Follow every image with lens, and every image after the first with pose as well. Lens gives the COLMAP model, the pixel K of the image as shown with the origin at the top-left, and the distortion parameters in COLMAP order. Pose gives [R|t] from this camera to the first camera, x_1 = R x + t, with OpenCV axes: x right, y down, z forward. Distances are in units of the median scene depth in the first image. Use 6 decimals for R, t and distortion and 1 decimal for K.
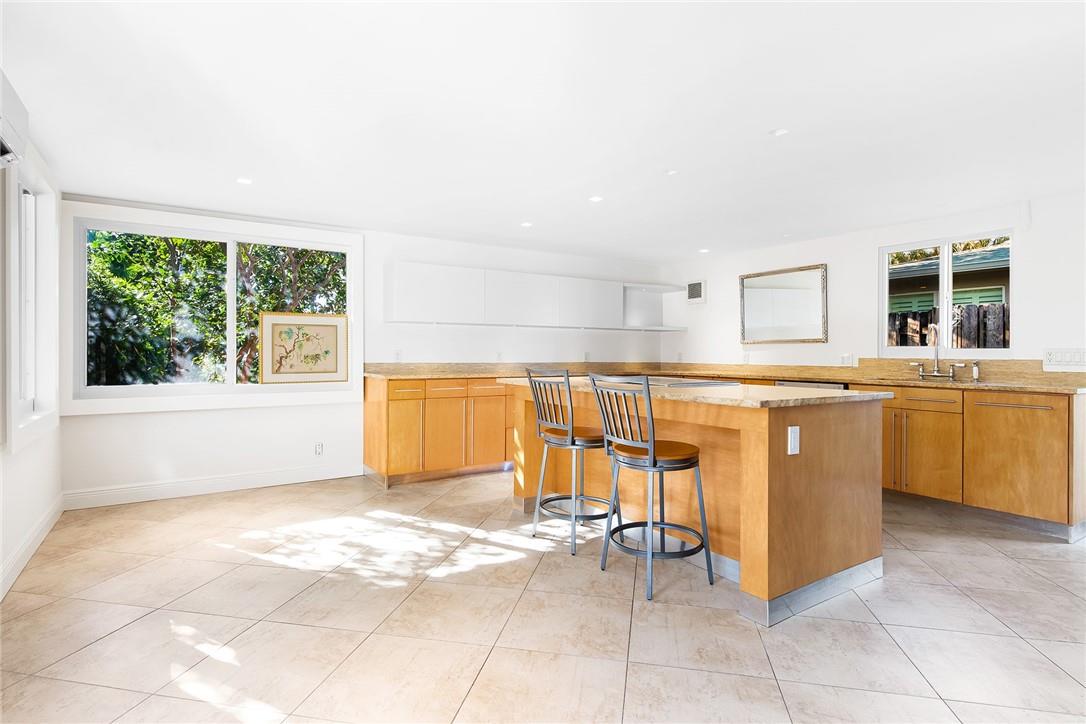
lens RADIAL K [[565.9, 0, 543.0], [0, 565.9, 362.0], [0, 0, 1]] dist [-0.000028, 0.000031]
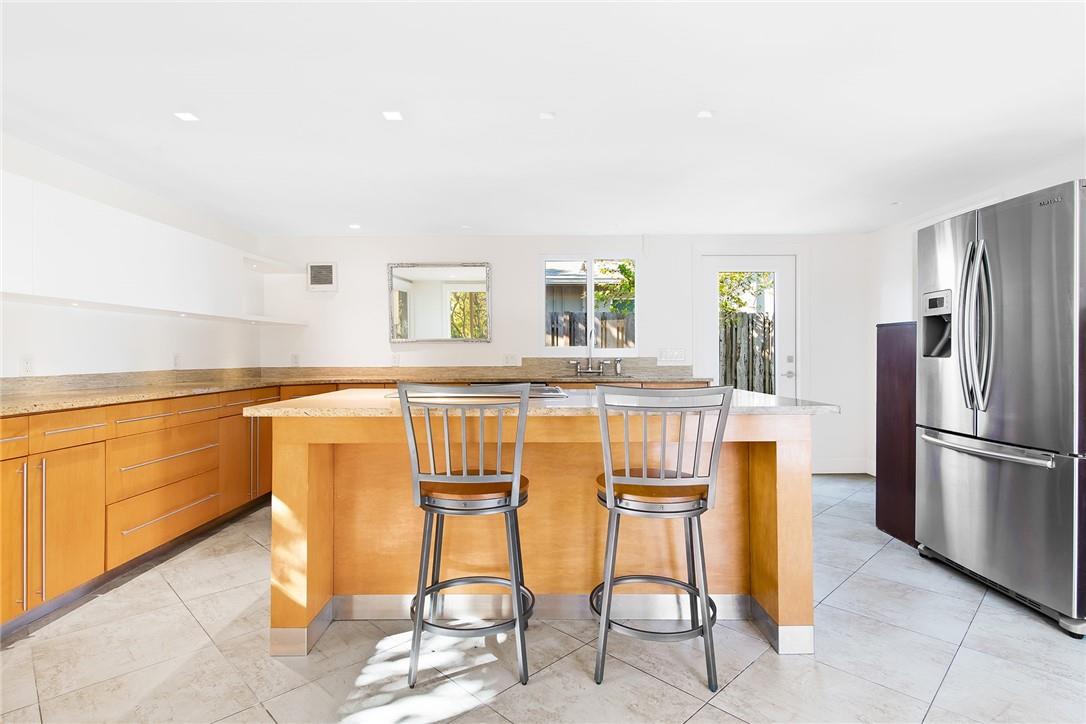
lens RADIAL K [[560.0, 0, 543.0], [0, 560.0, 362.0], [0, 0, 1]] dist [0.031383, 0.000056]
pose [[0.548362, -0.018434, 0.836038, -0.274927], [0.020238, 0.999757, 0.008769, -0.007195], [-0.835996, 0.012111, 0.548602, 0.397965]]
